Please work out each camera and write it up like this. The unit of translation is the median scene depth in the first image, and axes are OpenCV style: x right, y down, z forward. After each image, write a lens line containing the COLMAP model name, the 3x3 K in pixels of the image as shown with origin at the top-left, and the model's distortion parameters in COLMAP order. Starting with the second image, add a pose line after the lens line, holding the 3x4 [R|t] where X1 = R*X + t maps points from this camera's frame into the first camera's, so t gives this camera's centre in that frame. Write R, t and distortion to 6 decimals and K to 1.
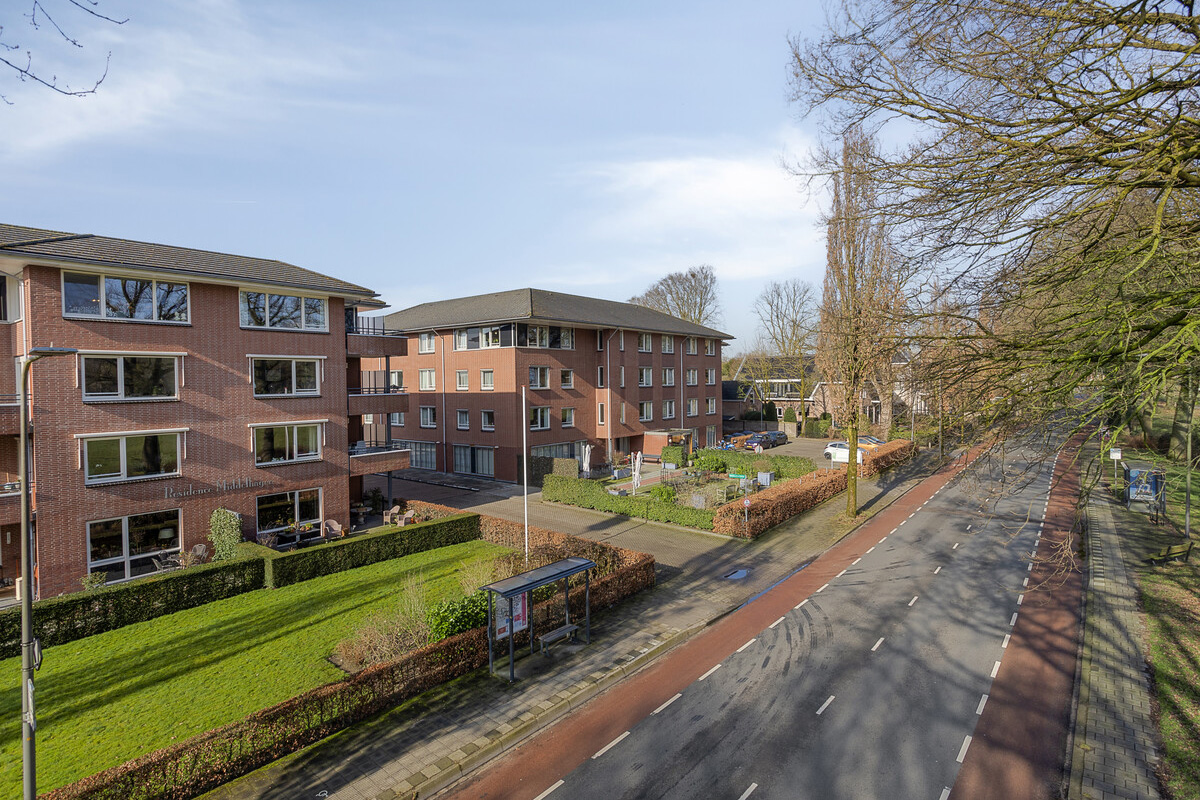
lens RADIAL K [[581.7, 0, 486.0], [0, 581.7, 392.0], [0, 0, 1]] dist [0.000753, -0.000092]
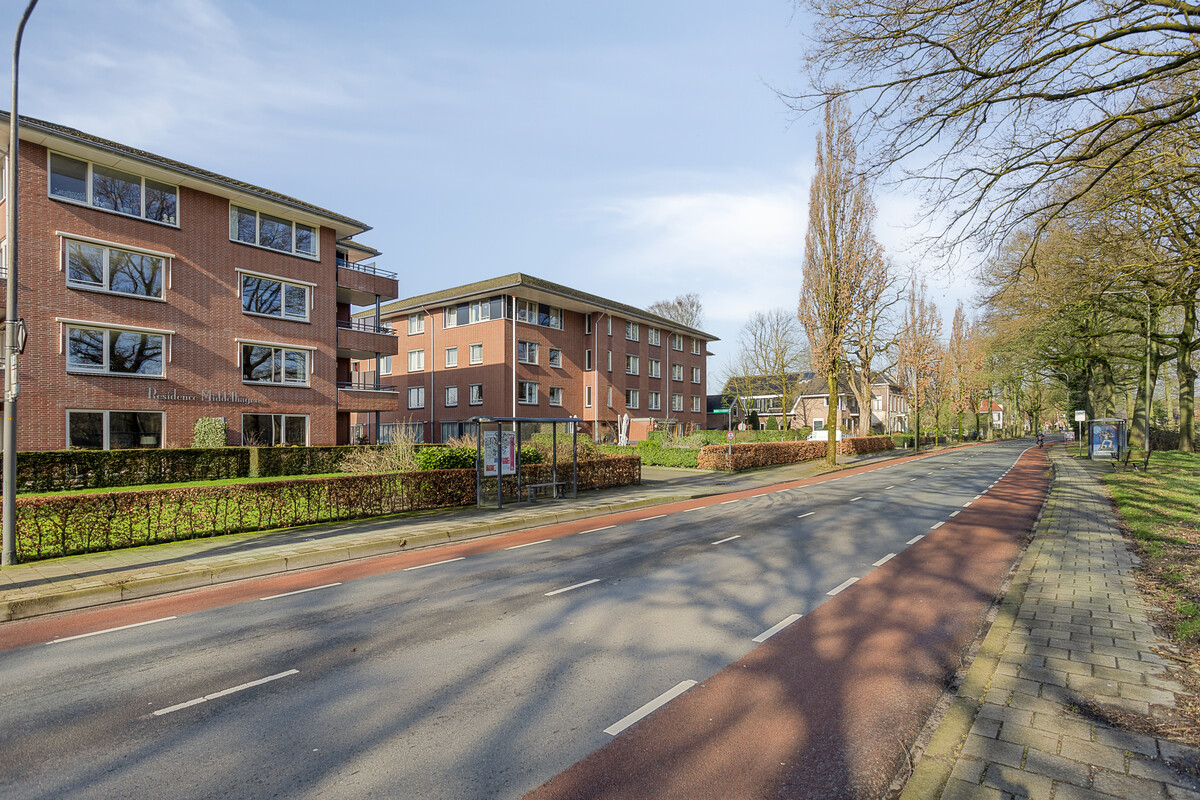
lens RADIAL K [[581.7, 0, 494.3], [0, 581.7, 416.9], [0, 0, 1]] dist [0.000753, -0.000092]
pose [[0.999199, 0.017553, 0.035971, -0.001050], [-0.016899, 0.999688, -0.018398, 0.112033], [-0.036283, 0.017776, 0.999183, -0.001752]]
